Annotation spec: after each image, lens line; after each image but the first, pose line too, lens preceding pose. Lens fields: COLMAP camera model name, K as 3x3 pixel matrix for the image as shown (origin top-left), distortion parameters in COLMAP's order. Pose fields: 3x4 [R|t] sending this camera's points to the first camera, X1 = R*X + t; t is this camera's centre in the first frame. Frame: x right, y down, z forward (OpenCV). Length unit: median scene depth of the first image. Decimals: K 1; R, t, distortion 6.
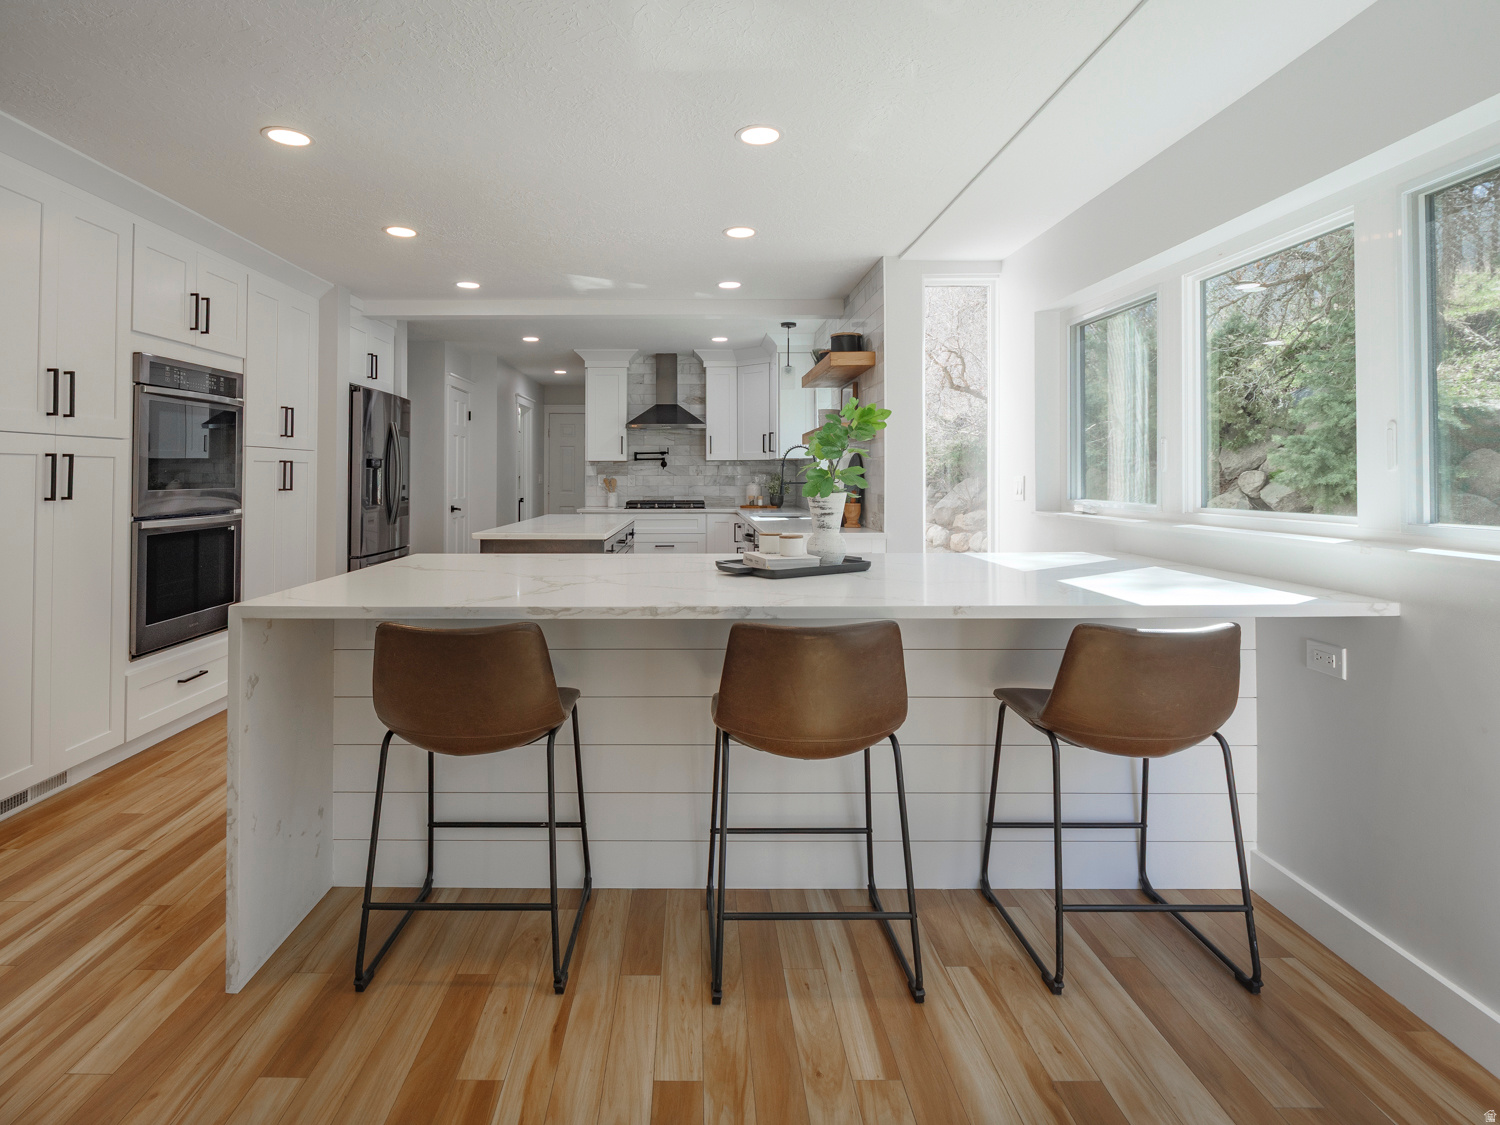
lens RADIAL K [[818.1, 0, 753.4], [0, 818.1, 464.8], [0, 0, 1]] dist [-0.001472, -0.000413]
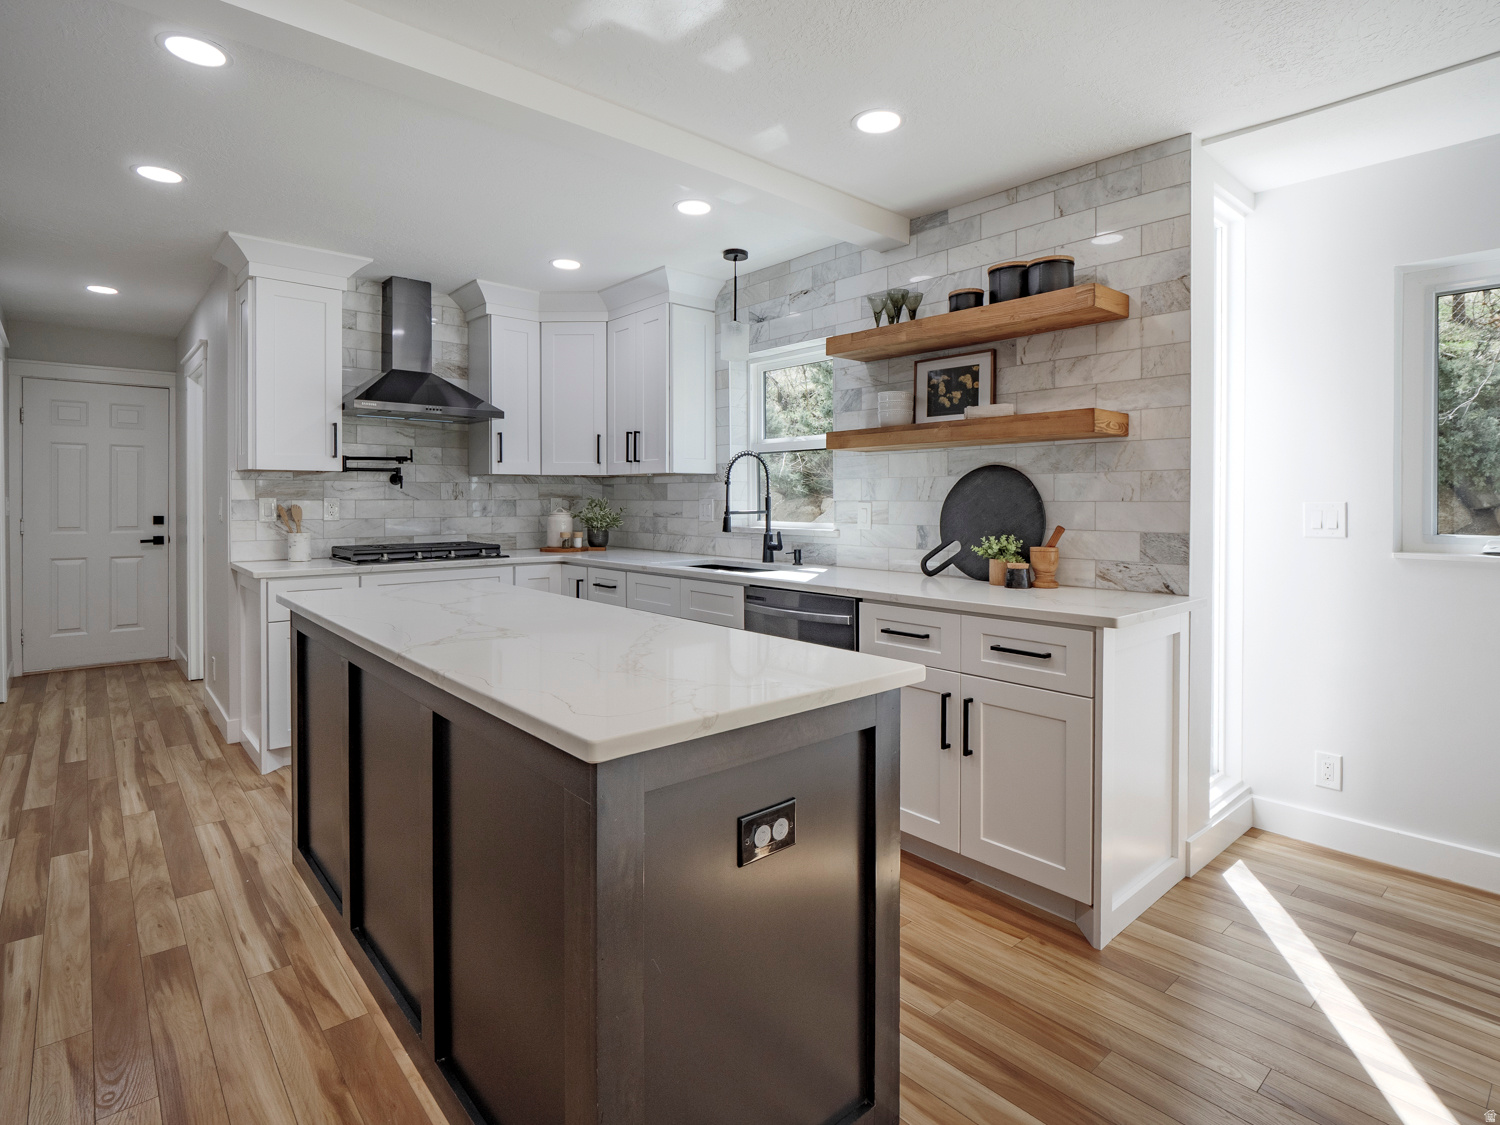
lens RADIAL K [[804.2, 0, 782.1], [0, 804.2, 510.1], [0, 0, 1]] dist [0.000947, -0.000377]
pose [[0.786907, -0.008895, 0.617008, -0.245810], [-0.009261, 0.999613, 0.026221, 0.003404], [-0.617002, -0.026347, 0.786520, 0.410628]]
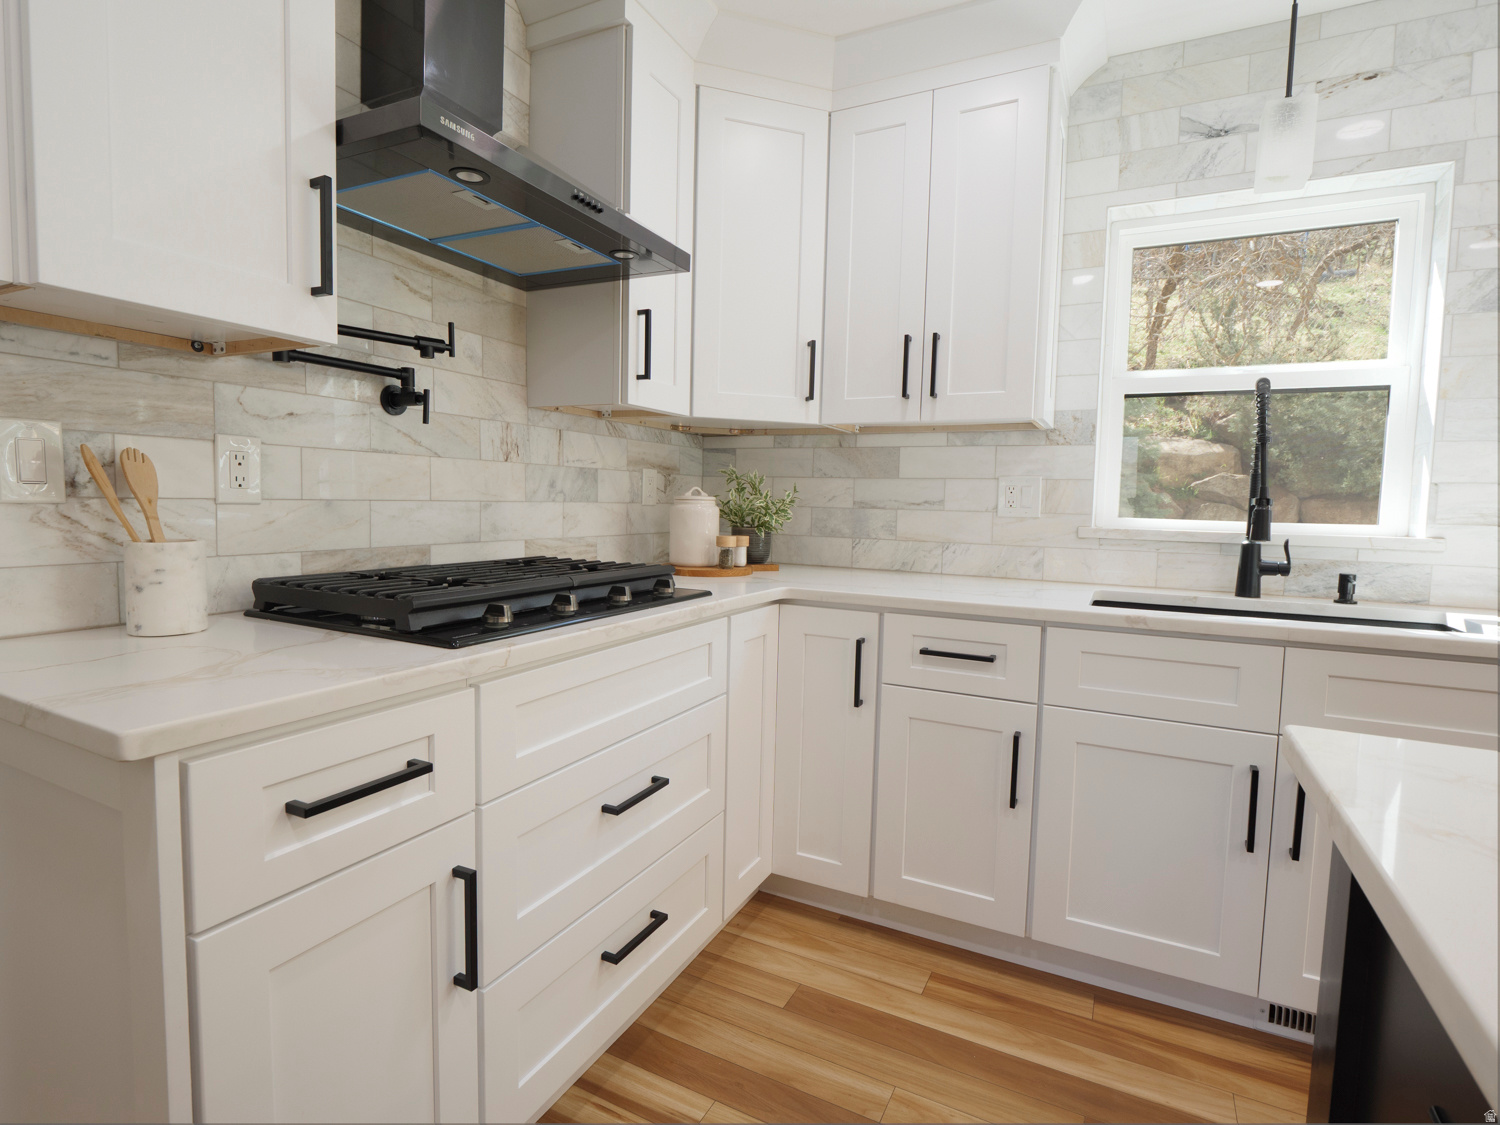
lens RADIAL K [[752.7, 0, 756.1], [0, 752.7, 555.7], [0, 0, 1]] dist [-0.005480, -0.000503]
pose [[0.508661, -0.052274, 0.859379, -0.238849], [-0.034771, 0.996094, 0.081171, 0.021234], [-0.860265, -0.071170, 0.504856, 0.828307]]
